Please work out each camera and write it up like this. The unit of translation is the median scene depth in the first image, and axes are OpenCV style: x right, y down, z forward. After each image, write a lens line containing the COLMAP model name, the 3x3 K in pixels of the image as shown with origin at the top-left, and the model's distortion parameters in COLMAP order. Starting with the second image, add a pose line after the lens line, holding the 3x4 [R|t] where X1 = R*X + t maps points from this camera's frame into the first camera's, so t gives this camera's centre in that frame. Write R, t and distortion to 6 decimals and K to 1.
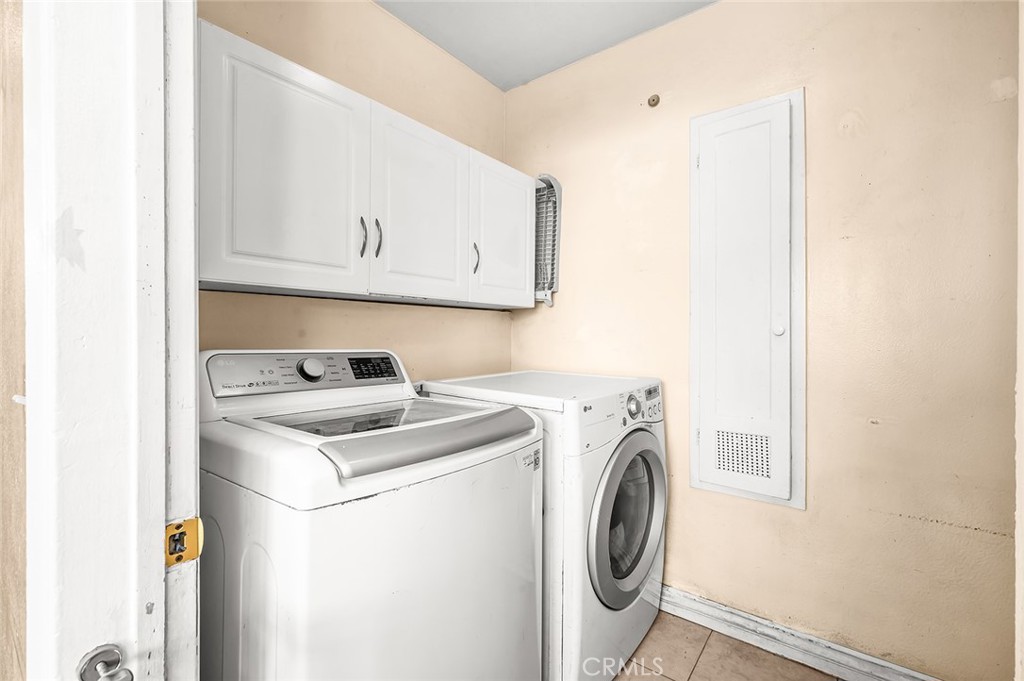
lens RADIAL K [[428.9, 0, 515.6], [0, 428.9, 341.2], [0, 0, 1]] dist [0.003367, 0.000477]
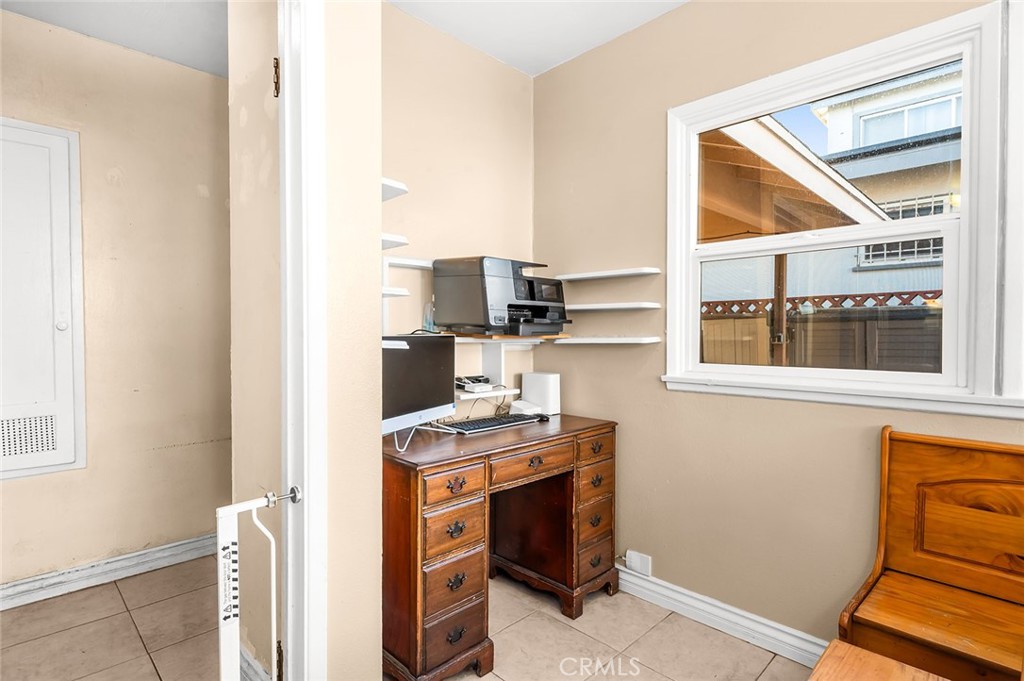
lens RADIAL K [[513.3, 0, 532.3], [0, 513.3, 343.6], [0, 0, 1]] dist [0.000556, -0.001465]
pose [[0.127452, -0.019169, 0.991659, -0.641089], [0.001586, 0.999816, 0.019123, -0.000835], [-0.991843, -0.000865, 0.127459, -0.490232]]
